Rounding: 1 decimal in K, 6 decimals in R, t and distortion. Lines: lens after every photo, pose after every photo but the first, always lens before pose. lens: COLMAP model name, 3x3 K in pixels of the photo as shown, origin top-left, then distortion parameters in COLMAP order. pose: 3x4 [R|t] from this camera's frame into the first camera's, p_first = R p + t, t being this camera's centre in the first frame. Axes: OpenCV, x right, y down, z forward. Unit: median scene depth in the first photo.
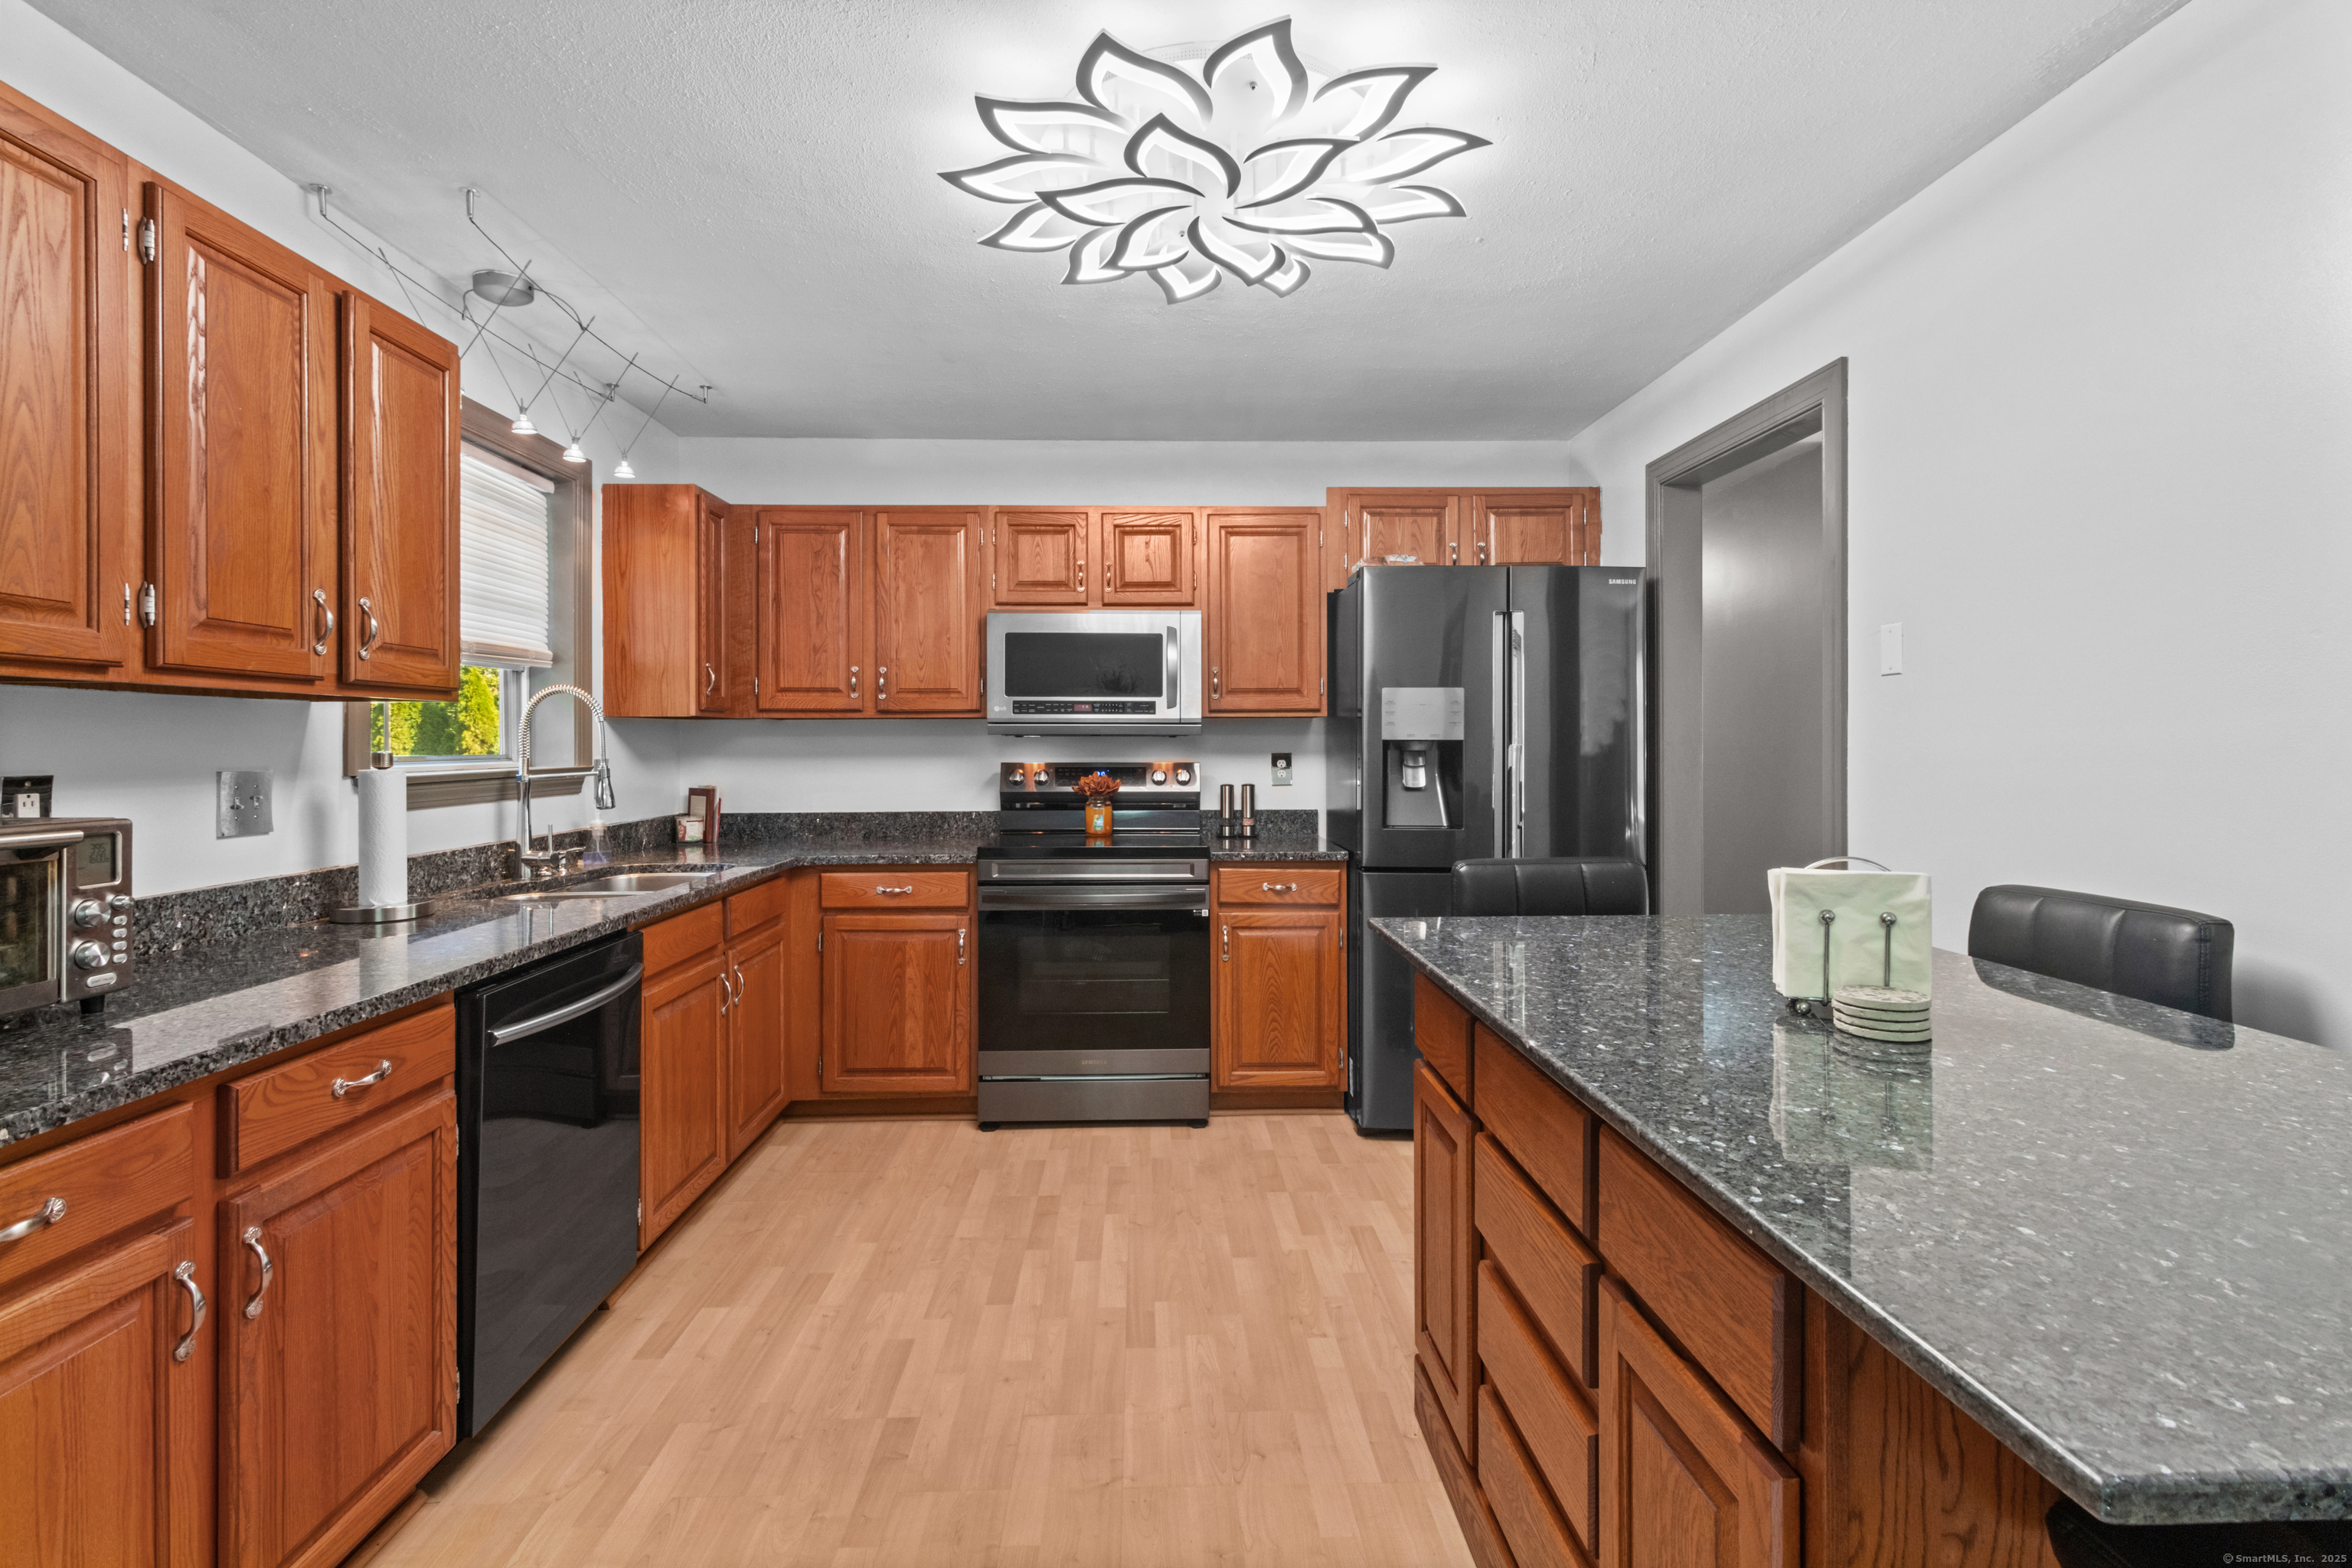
lens RADIAL K [[1095.0, 0, 1176.4], [0, 1095.0, 745.9], [0, 0, 1]] dist [0.003670, 0.000262]
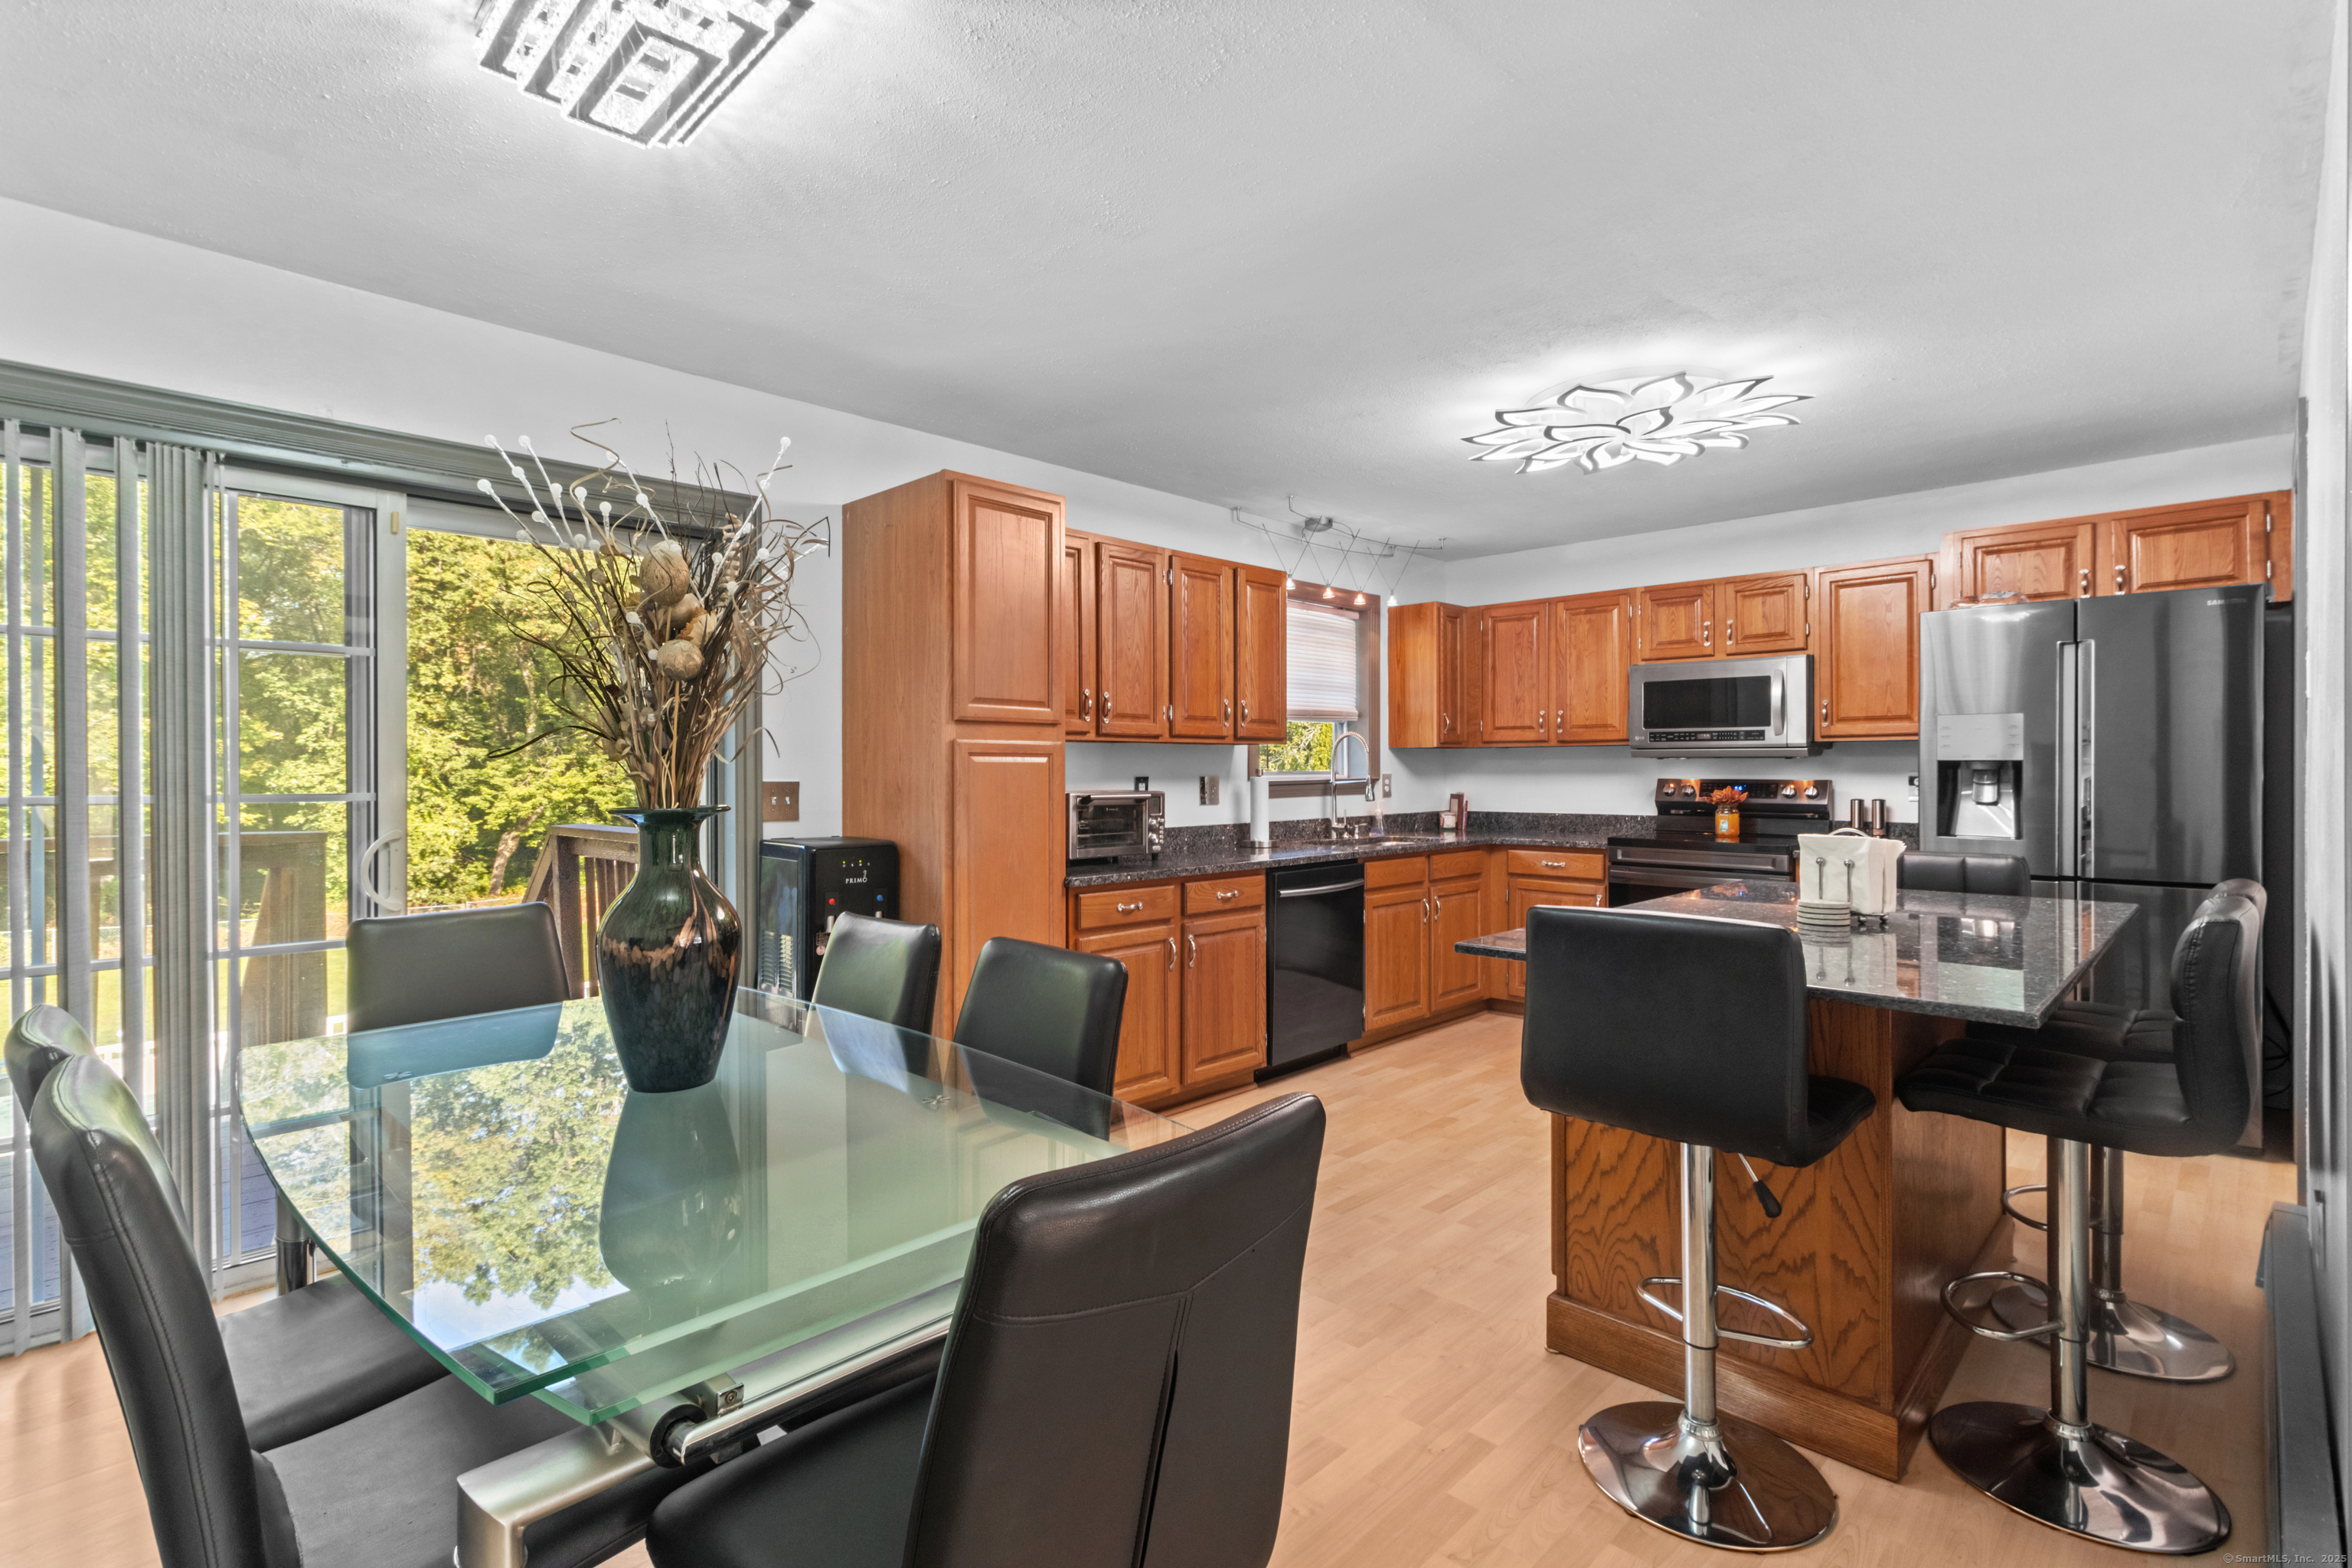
lens RADIAL K [[1109.8, 0, 1176.0], [0, 1109.8, 768.8], [0, 0, 1]] dist [0.002219, 0.000025]
pose [[0.692659, 0.000841, -0.721265, 0.455741], [-0.000171, 0.999999, 0.001002, 0.002646], [0.721265, -0.000571, 0.692659, -0.384369]]
